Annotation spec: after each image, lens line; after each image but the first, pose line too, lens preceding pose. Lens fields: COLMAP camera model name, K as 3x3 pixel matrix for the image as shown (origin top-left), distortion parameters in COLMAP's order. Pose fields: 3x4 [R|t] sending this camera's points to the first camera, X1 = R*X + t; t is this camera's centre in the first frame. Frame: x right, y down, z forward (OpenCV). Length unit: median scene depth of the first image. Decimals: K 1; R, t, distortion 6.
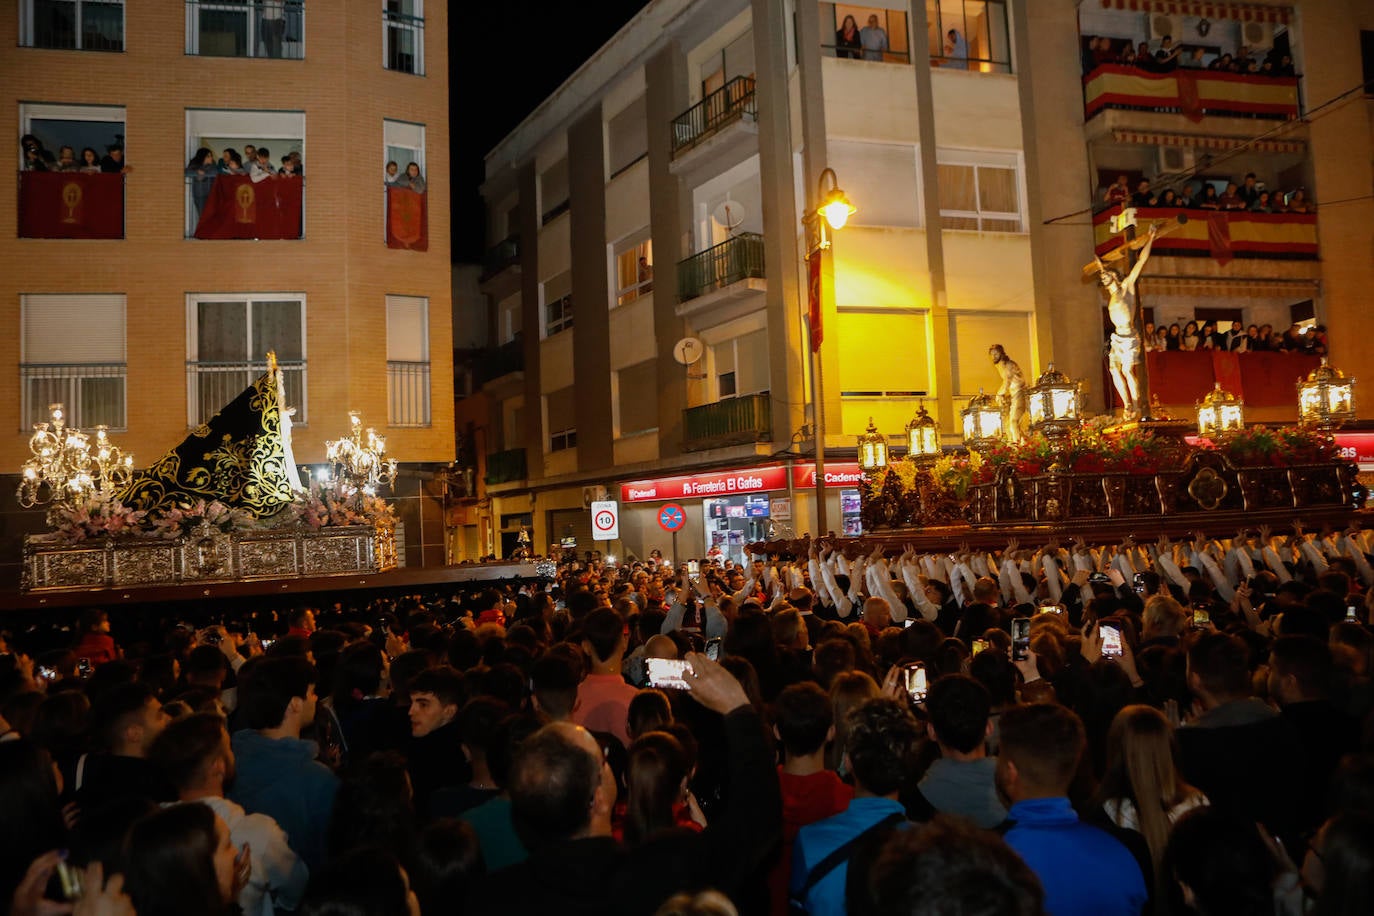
lens RADIAL K [[1146.2, 0, 686.6], [0, 1146.2, 490.6], [0, 0, 1]] dist [0.014585, 0.002767]
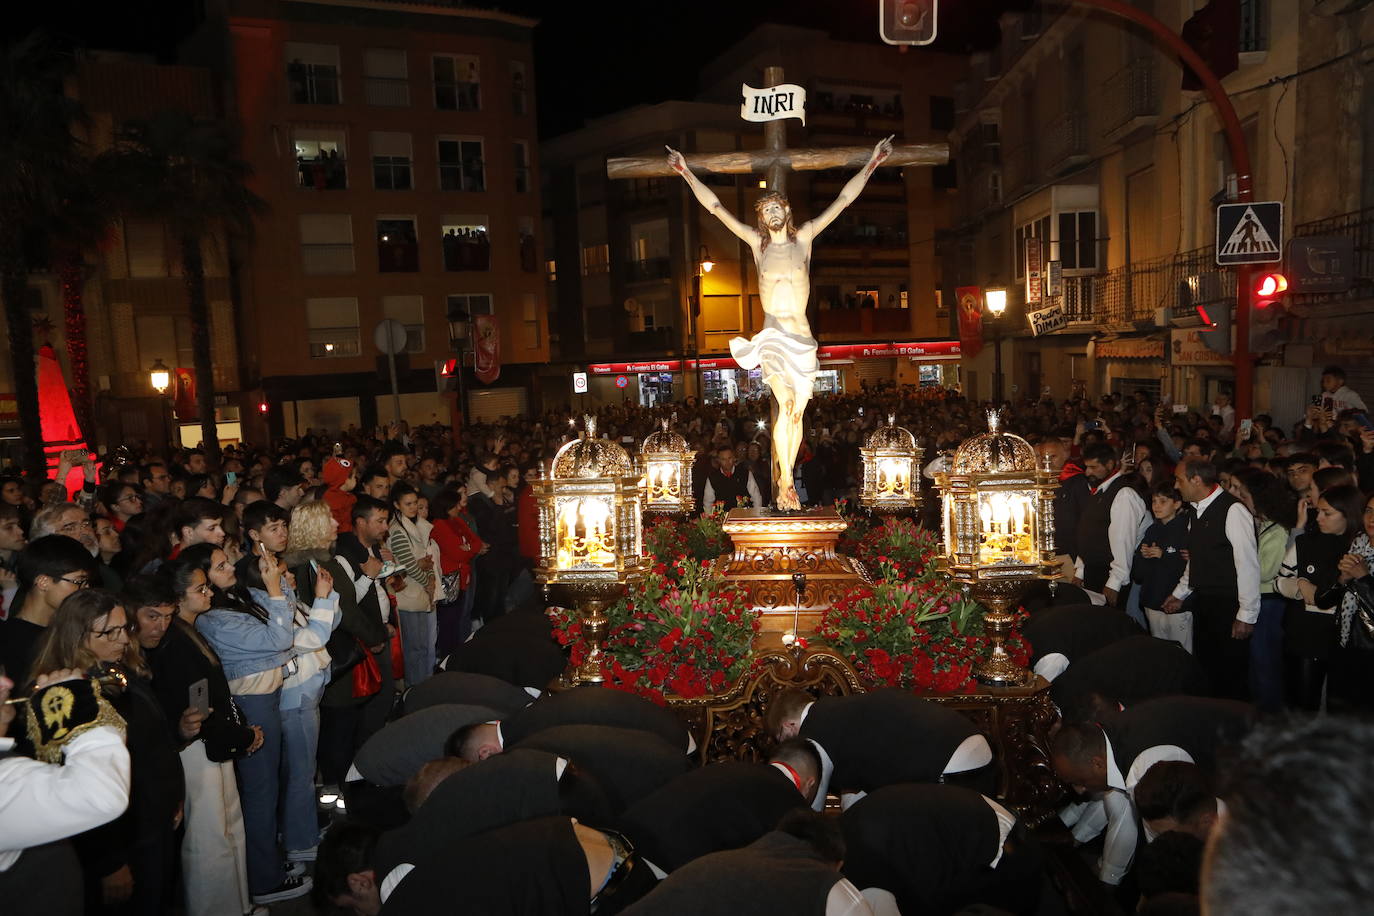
lens RADIAL K [[953.1, 0, 687.4], [0, 953.1, 465.3], [0, 0, 1]] dist [-0.091577, 0.059646]
pose [[0.981111, -0.020553, 0.192353, -0.291365], [-0.005696, 0.990840, 0.134921, -0.076550], [-0.193364, -0.133468, 0.972007, -0.964819]]
